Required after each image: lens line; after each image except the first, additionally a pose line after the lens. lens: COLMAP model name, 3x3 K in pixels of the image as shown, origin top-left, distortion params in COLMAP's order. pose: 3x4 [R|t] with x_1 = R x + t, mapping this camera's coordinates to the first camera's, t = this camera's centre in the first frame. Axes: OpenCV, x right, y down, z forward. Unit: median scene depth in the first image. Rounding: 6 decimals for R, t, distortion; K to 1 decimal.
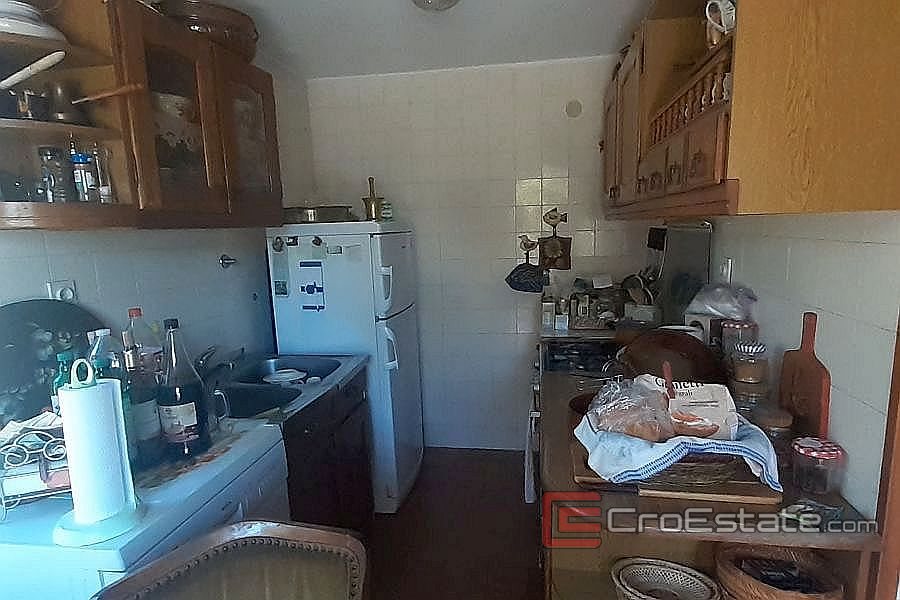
lens RADIAL K [[513.6, 0, 452.5], [0, 513.6, 305.7], [0, 0, 1]] dist [0.005621, 0.000853]
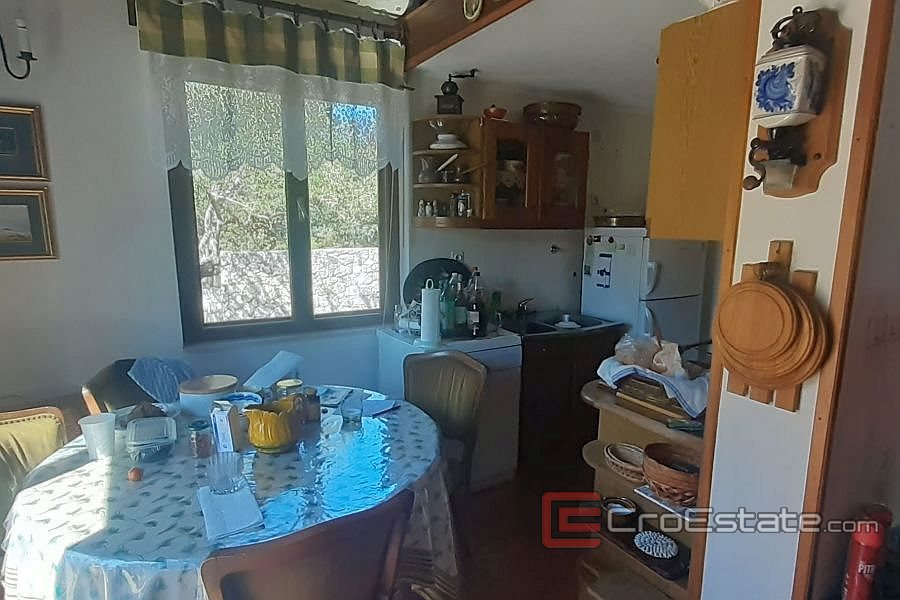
lens RADIAL K [[513.6, 0, 450.4], [0, 513.6, 302.3], [0, 0, 1]] dist [0.005621, 0.000853]
pose [[0.628811, 0.148983, -0.763152, 0.847472], [-0.143466, 0.986851, 0.074443, 0.005490], [0.764208, 0.062676, 0.641917, -0.372753]]
